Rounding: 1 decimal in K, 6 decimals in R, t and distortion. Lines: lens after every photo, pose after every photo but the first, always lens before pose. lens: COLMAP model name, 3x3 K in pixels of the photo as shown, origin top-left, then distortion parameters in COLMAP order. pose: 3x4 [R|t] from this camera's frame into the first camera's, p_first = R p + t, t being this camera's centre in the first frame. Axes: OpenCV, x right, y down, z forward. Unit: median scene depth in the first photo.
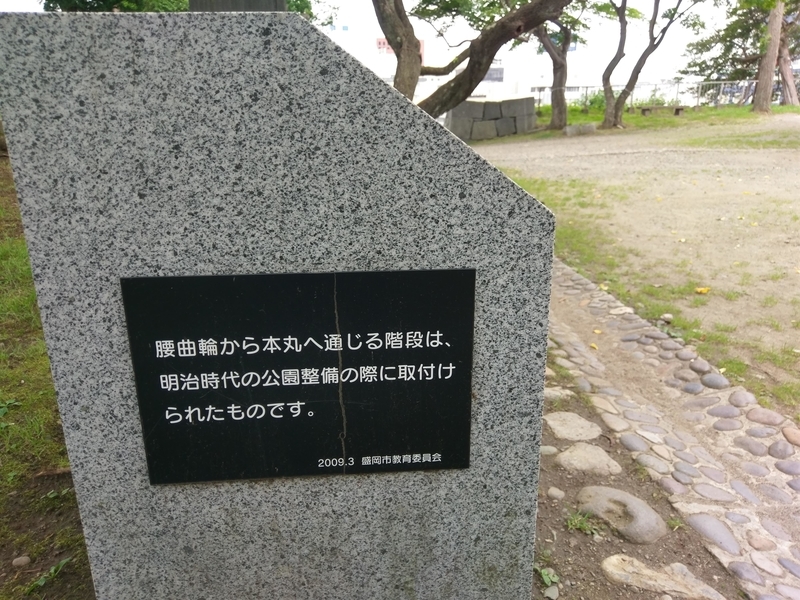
lens RADIAL K [[605.5, 0, 400.0], [0, 605.5, 300.0], [0, 0, 1]] dist [0.000336, -0.002551]
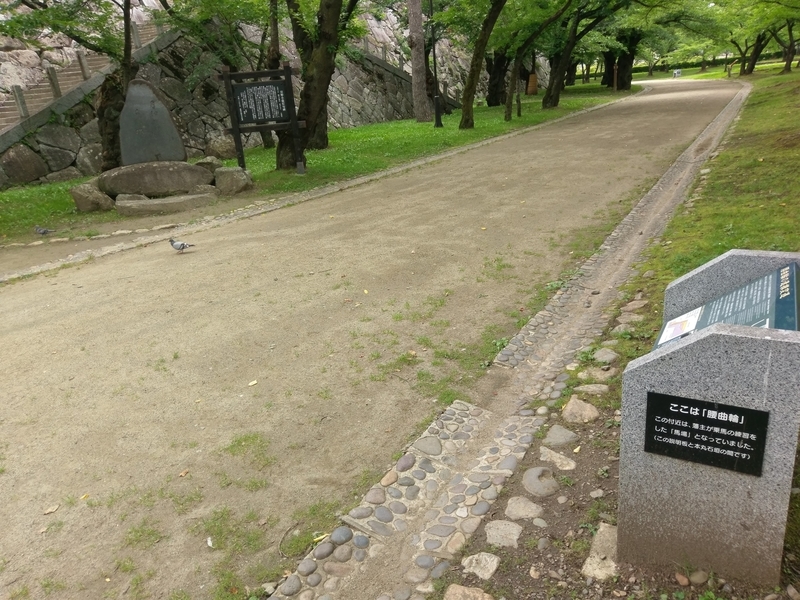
lens RADIAL K [[605.5, 0, 400.0], [0, 605.5, 300.0], [0, 0, 1]] dist [0.000336, -0.002551]
pose [[-0.812801, -0.108901, 0.572272, -0.257550], [0.263757, 0.807113, 0.528206, -1.029868], [-0.519410, 0.580267, -0.627299, 1.732723]]
